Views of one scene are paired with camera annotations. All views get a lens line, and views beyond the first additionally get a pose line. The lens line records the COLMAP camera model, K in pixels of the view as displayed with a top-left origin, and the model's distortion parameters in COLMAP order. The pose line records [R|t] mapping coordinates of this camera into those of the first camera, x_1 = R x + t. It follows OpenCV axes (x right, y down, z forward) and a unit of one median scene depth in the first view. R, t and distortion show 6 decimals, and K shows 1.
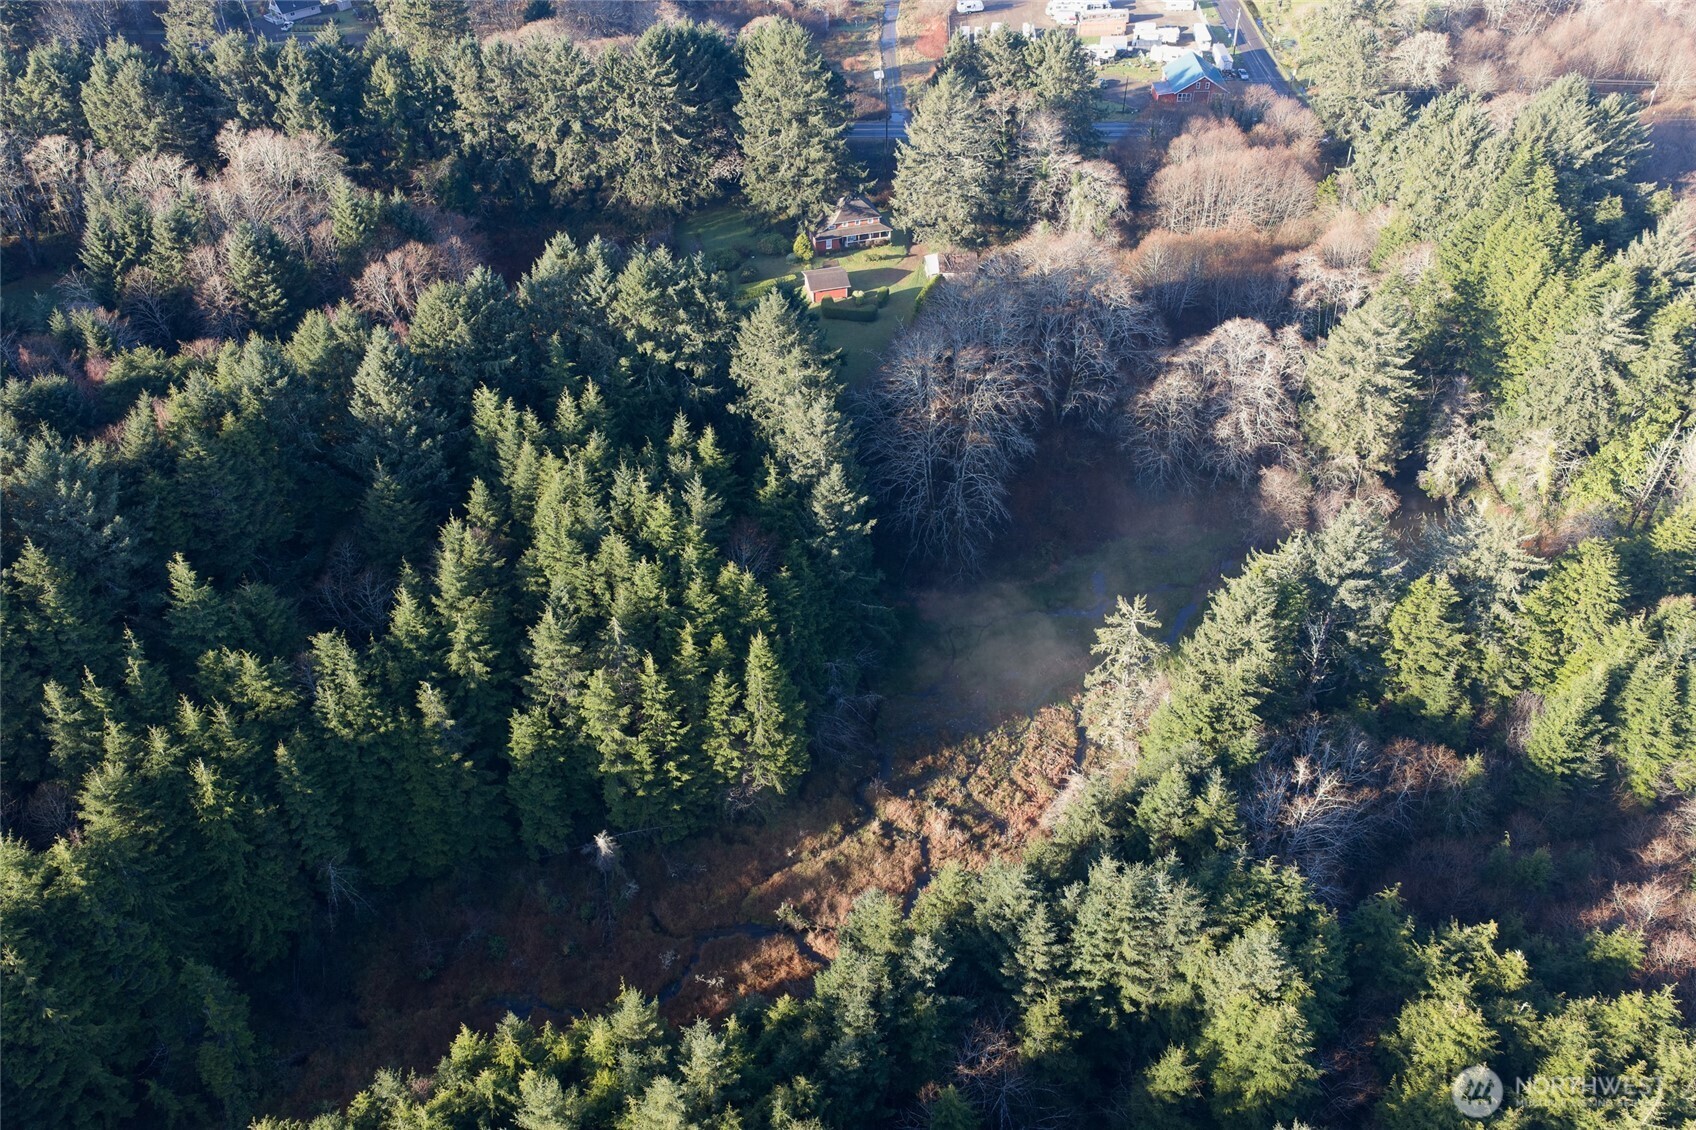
lens RADIAL K [[1415.7, 0, 862.4], [0, 1415.7, 565.6], [0, 0, 1]] dist [-0.008503, -0.001472]
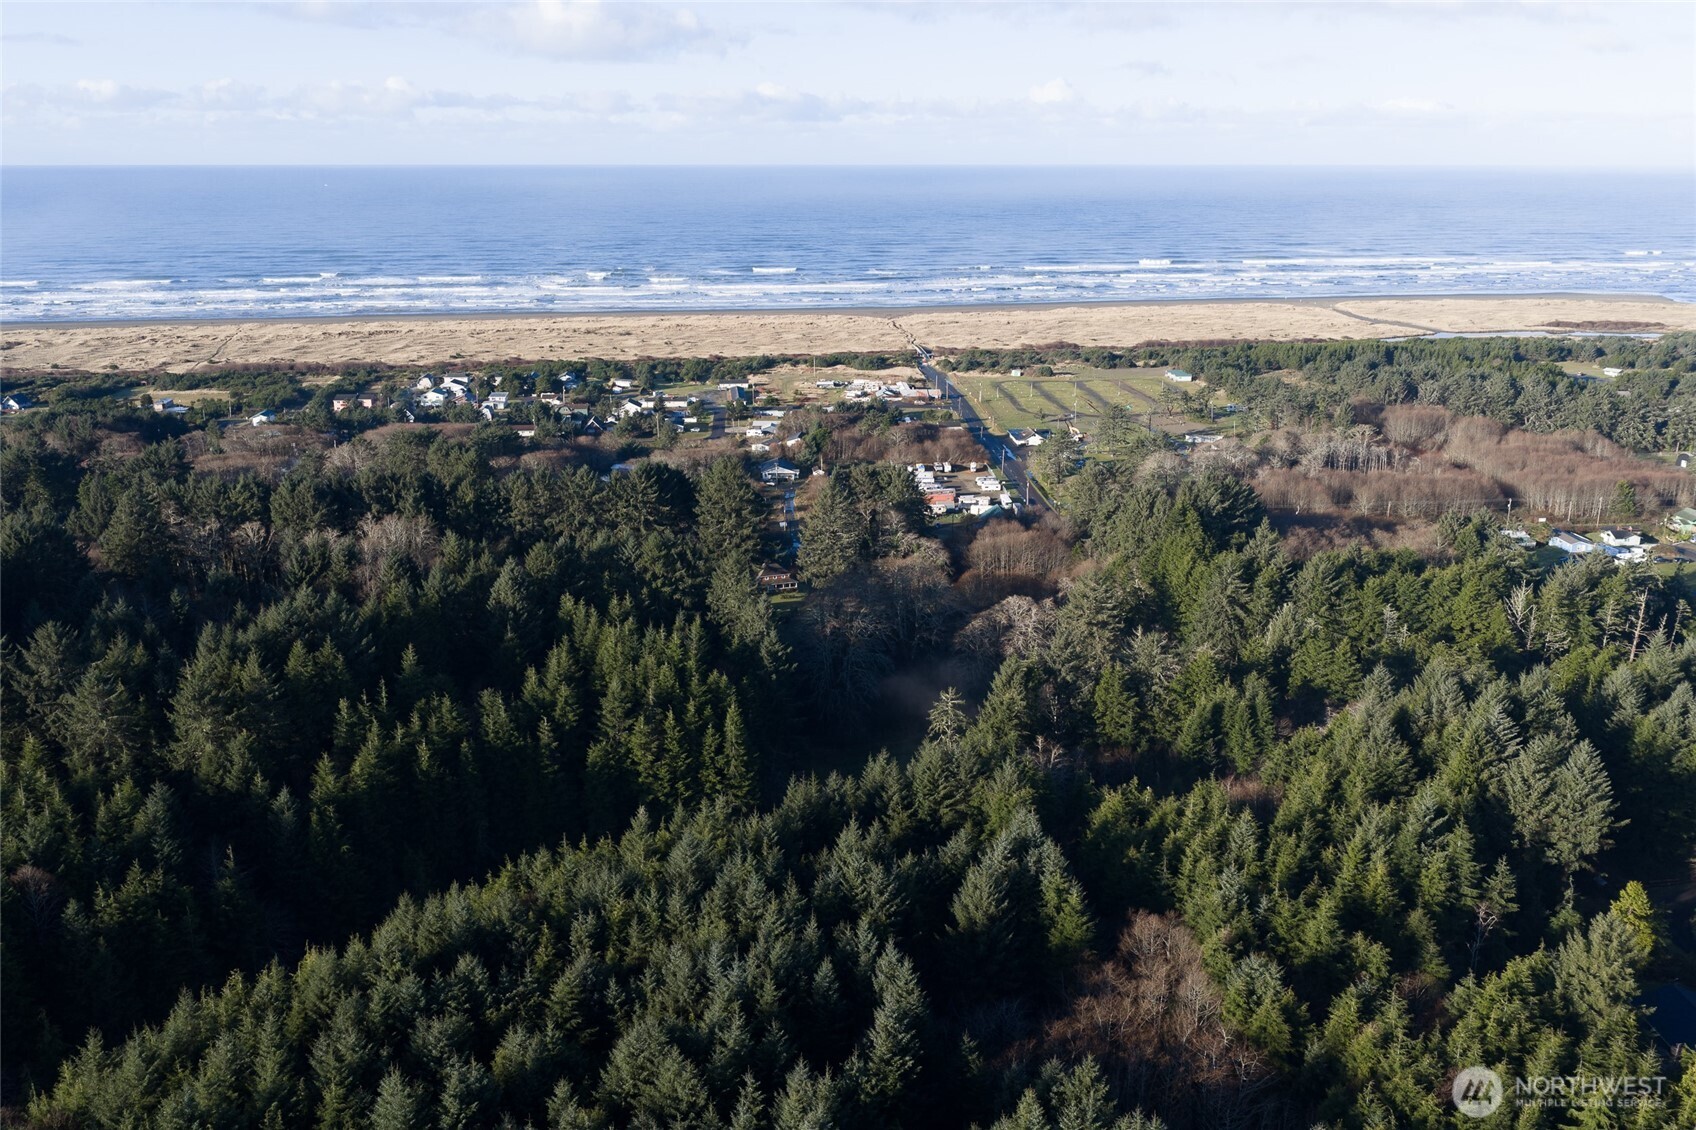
lens RADIAL K [[1415.7, 0, 862.4], [0, 1415.7, 565.6], [0, 0, 1]] dist [-0.008503, -0.001472]
pose [[0.996763, -0.019850, 0.077909, -0.036056], [0.049555, 0.914764, -0.400937, 0.467291], [-0.063310, 0.403500, 0.912787, -0.515690]]
